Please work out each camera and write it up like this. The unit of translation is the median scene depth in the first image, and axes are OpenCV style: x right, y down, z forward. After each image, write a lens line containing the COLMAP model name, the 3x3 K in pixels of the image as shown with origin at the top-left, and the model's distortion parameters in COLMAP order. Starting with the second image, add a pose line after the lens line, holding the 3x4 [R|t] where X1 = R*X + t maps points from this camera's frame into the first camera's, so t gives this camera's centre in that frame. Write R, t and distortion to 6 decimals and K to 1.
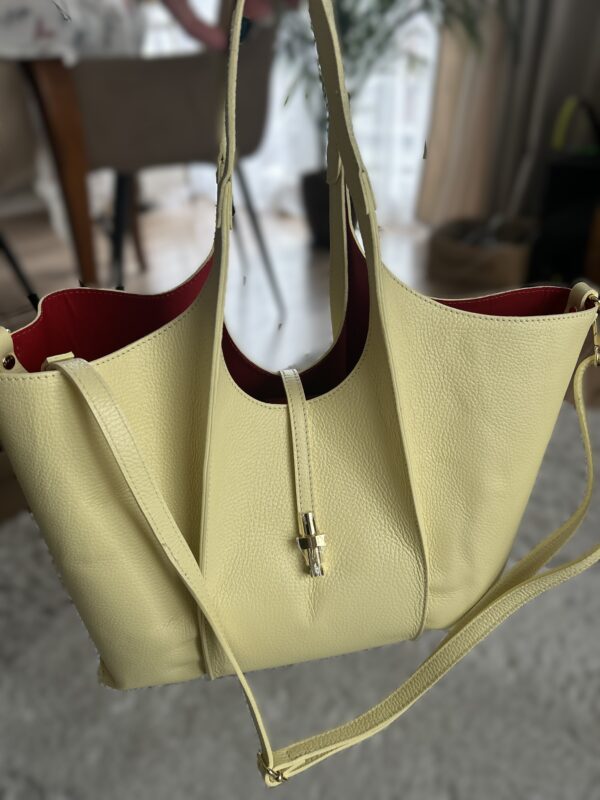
lens RADIAL K [[609.9, 0, 300.0], [0, 609.9, 400.0], [0, 0, 1]] dist [-0.008992, -0.002622]
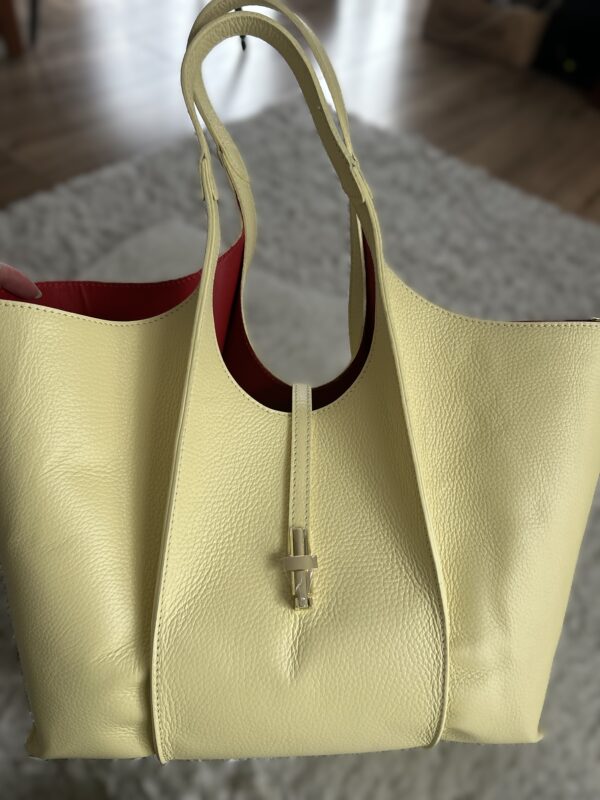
lens RADIAL K [[609.9, 0, 300.0], [0, 609.9, 400.0], [0, 0, 1]] dist [-0.008992, -0.002622]
pose [[0.989357, 0.038573, -0.140299, 0.125535], [-0.100607, 0.877941, -0.468080, 0.425704], [0.105119, 0.477213, 0.872478, 0.162447]]
